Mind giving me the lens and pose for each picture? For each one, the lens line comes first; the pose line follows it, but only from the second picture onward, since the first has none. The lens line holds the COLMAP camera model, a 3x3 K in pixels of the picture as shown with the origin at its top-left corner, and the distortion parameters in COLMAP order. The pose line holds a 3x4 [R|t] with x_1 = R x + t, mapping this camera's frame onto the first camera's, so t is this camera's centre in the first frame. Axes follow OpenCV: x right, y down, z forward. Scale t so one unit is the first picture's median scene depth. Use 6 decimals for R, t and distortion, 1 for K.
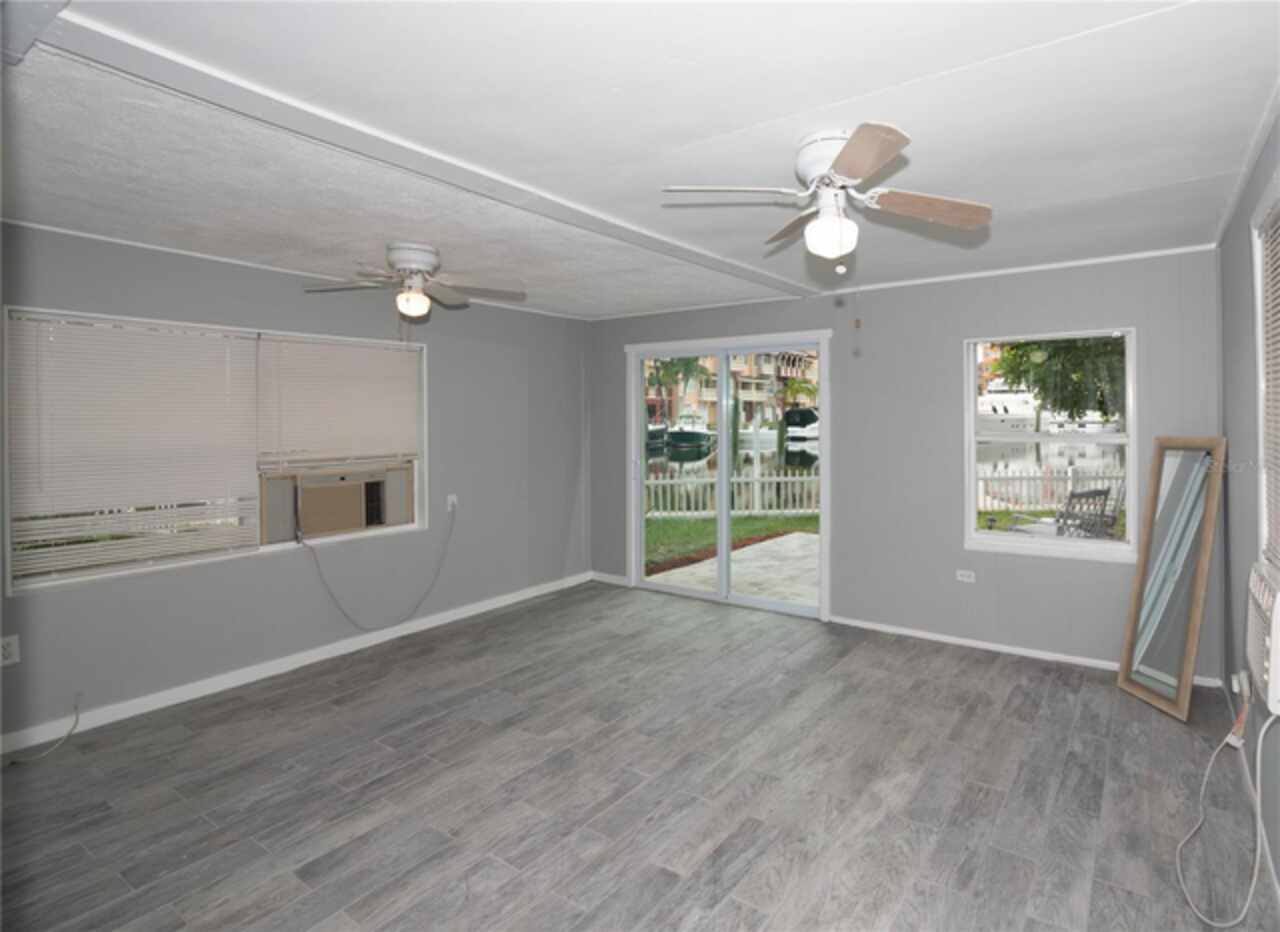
lens RADIAL K [[651.8, 0, 775.5], [0, 651.8, 432.7], [0, 0, 1]] dist [-0.003342, -0.001031]
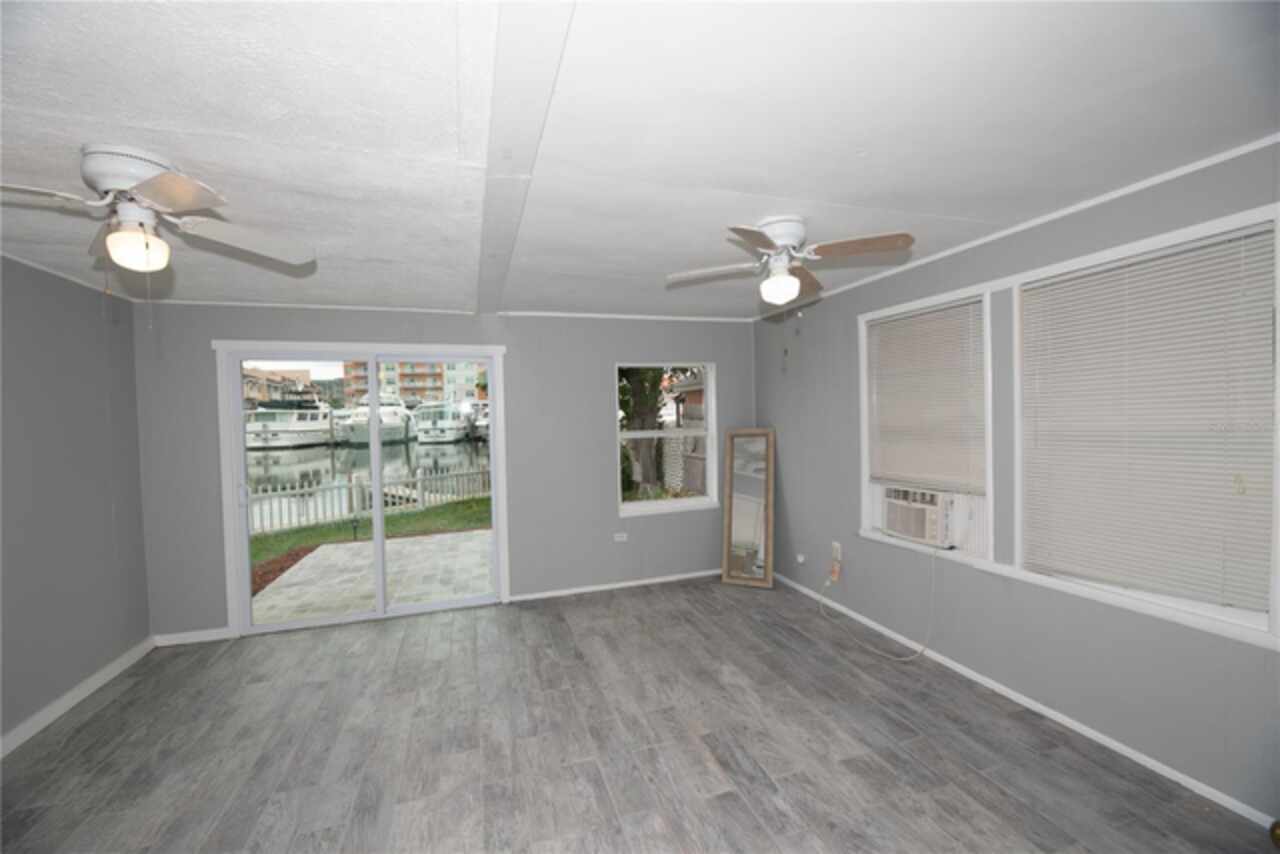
lens RADIAL K [[521.3, 0, 640.0], [0, 521.3, 427.0], [0, 0, 1]] dist [-0.011558, -0.000072]
pose [[0.662323, -0.029802, 0.748625, -0.699913], [0.046203, 0.998931, -0.001111, -0.013565], [-0.747792, 0.035324, 0.662992, 0.322421]]
